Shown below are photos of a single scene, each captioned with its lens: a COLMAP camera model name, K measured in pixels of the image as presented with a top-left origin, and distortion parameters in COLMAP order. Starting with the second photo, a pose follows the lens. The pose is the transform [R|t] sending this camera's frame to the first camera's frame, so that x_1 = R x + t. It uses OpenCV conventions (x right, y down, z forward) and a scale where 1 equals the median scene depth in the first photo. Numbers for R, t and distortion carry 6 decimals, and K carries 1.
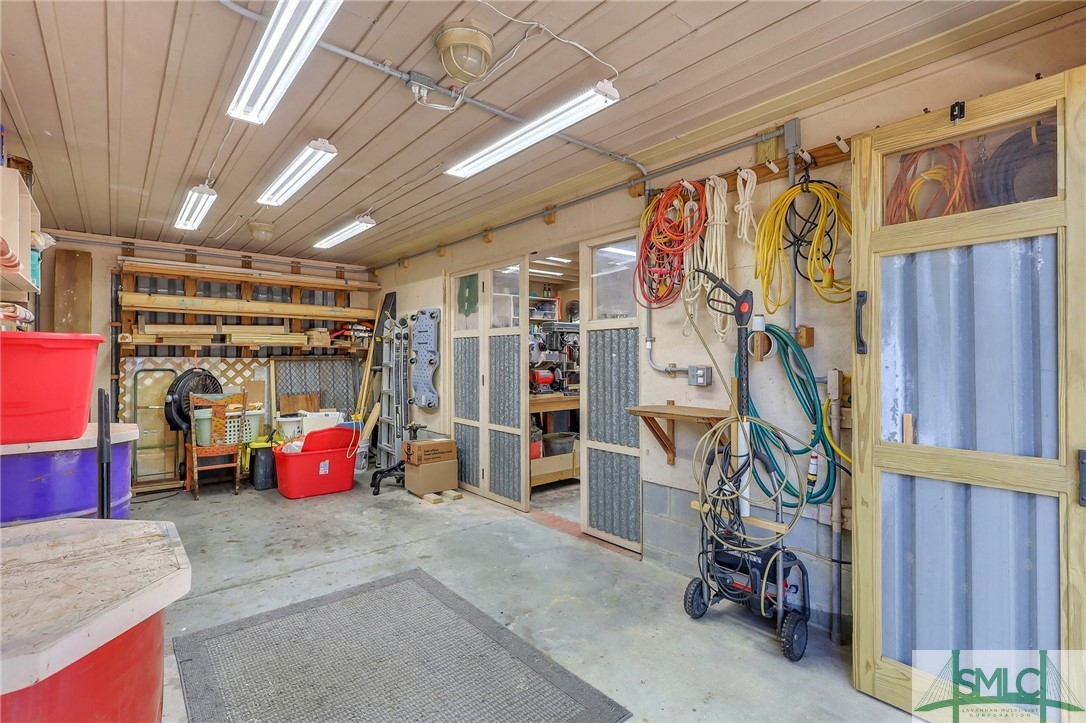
lens RADIAL K [[505.8, 0, 538.6], [0, 505.8, 359.4], [0, 0, 1]] dist [-0.001873, -0.000576]
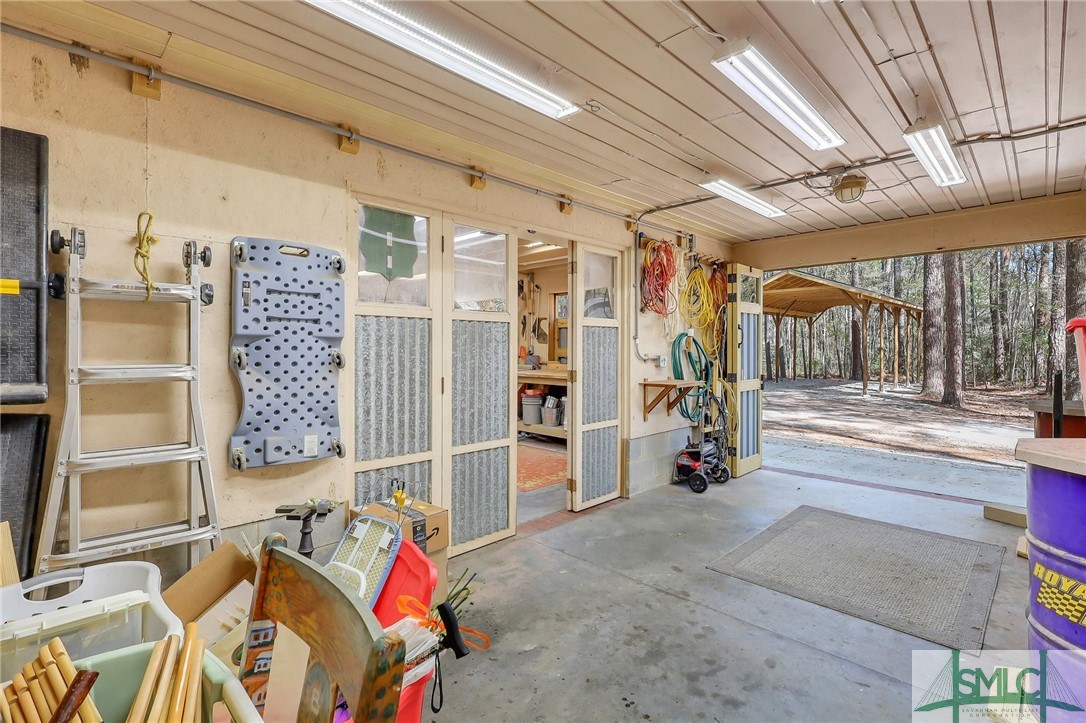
lens RADIAL K [[505.8, 0, 538.6], [0, 505.8, 359.4], [0, 0, 1]] dist [-0.001873, -0.000576]
pose [[-0.083379, -0.018419, 0.996348, -0.951940], [0.006729, 0.999796, 0.019046, -0.005010], [-0.996495, 0.008293, -0.083238, 1.139611]]
